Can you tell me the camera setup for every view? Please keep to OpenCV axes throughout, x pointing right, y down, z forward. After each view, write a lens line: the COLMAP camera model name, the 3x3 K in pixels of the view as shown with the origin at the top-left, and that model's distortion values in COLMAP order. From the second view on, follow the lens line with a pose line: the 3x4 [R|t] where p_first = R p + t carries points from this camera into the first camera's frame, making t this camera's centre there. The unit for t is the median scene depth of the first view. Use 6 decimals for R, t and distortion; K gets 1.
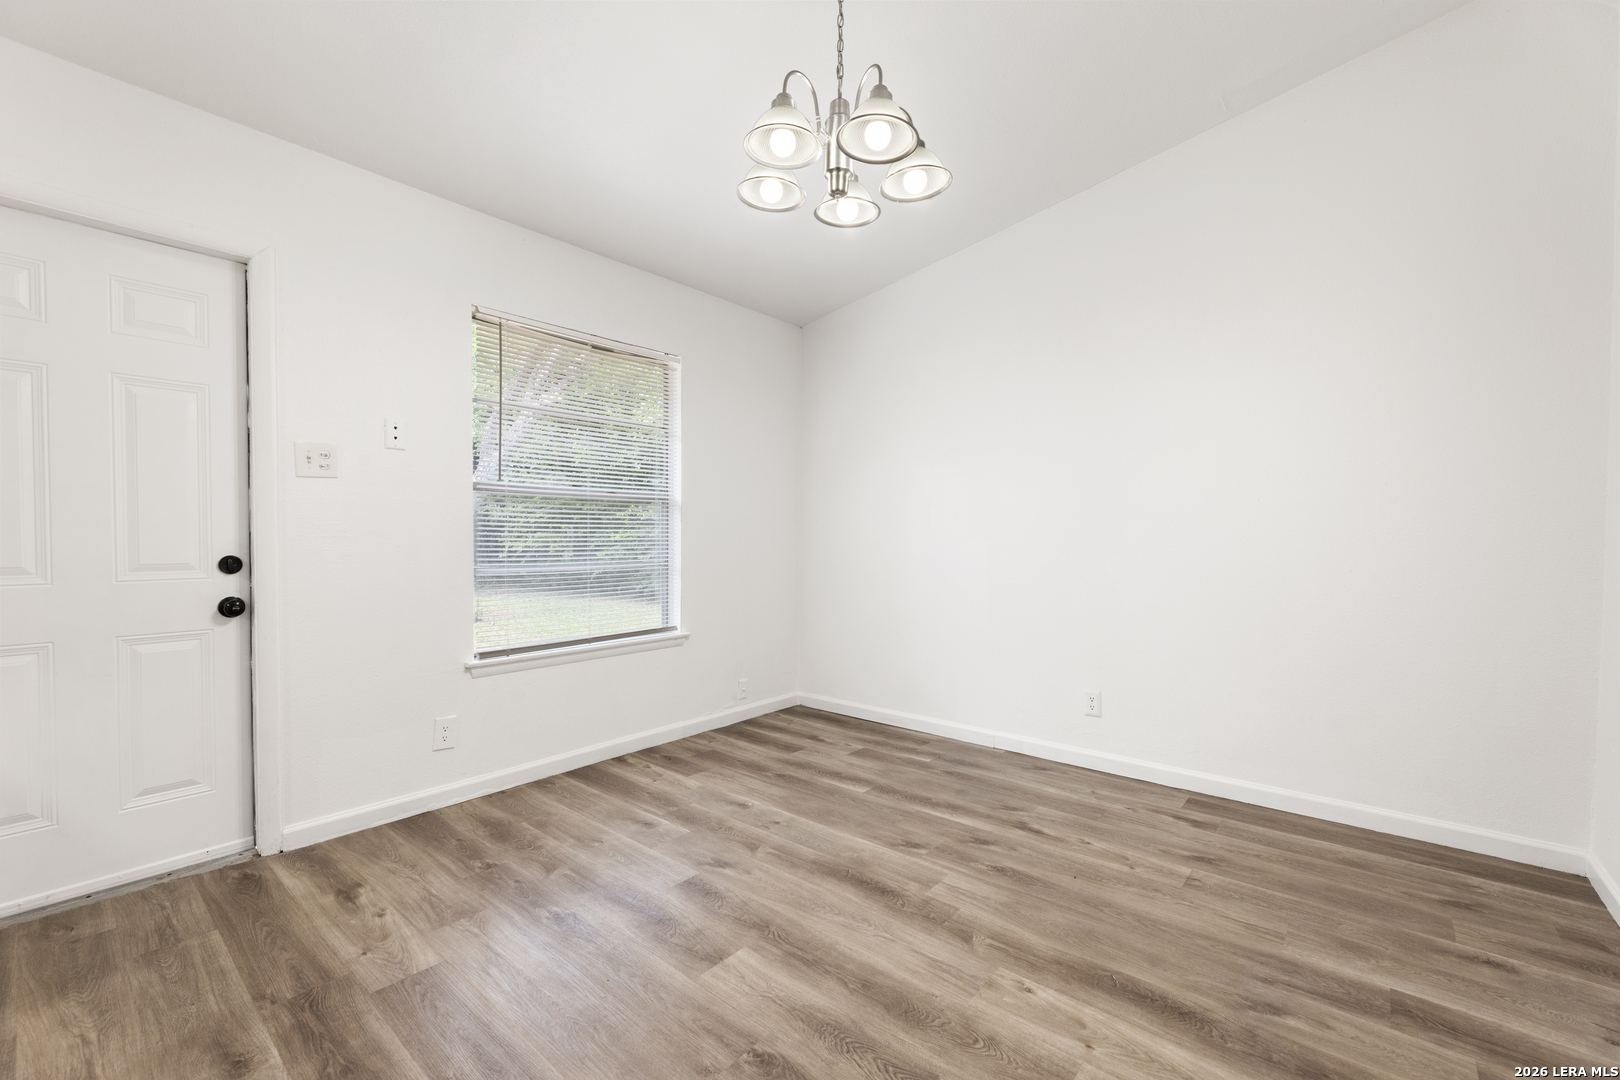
lens RADIAL K [[669.5, 0, 797.4], [0, 669.5, 541.6], [0, 0, 1]] dist [0.000376, 0.000086]
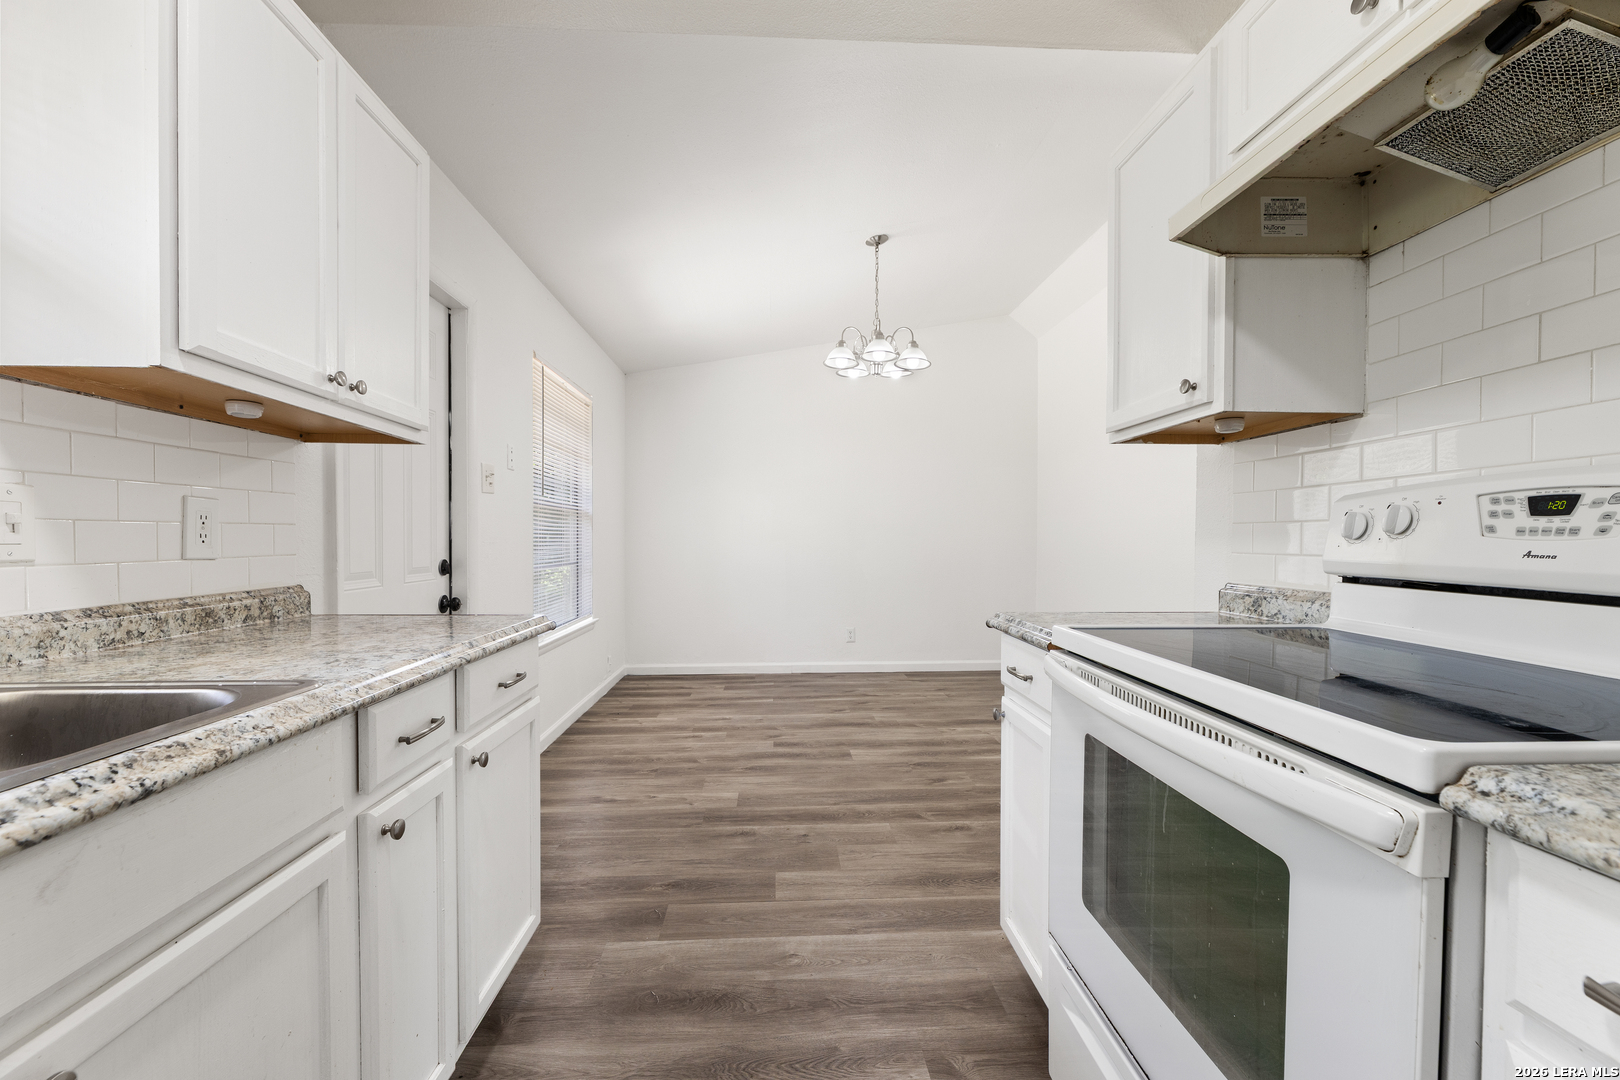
lens RADIAL K [[669.5, 0, 797.4], [0, 669.5, 541.6], [0, 0, 1]] dist [0.000376, 0.000086]
pose [[0.728426, -0.005036, 0.685106, -1.204051], [0.006913, 0.999976, 0.000000, -0.006609], [-0.685090, 0.004736, 0.728443, -0.260768]]
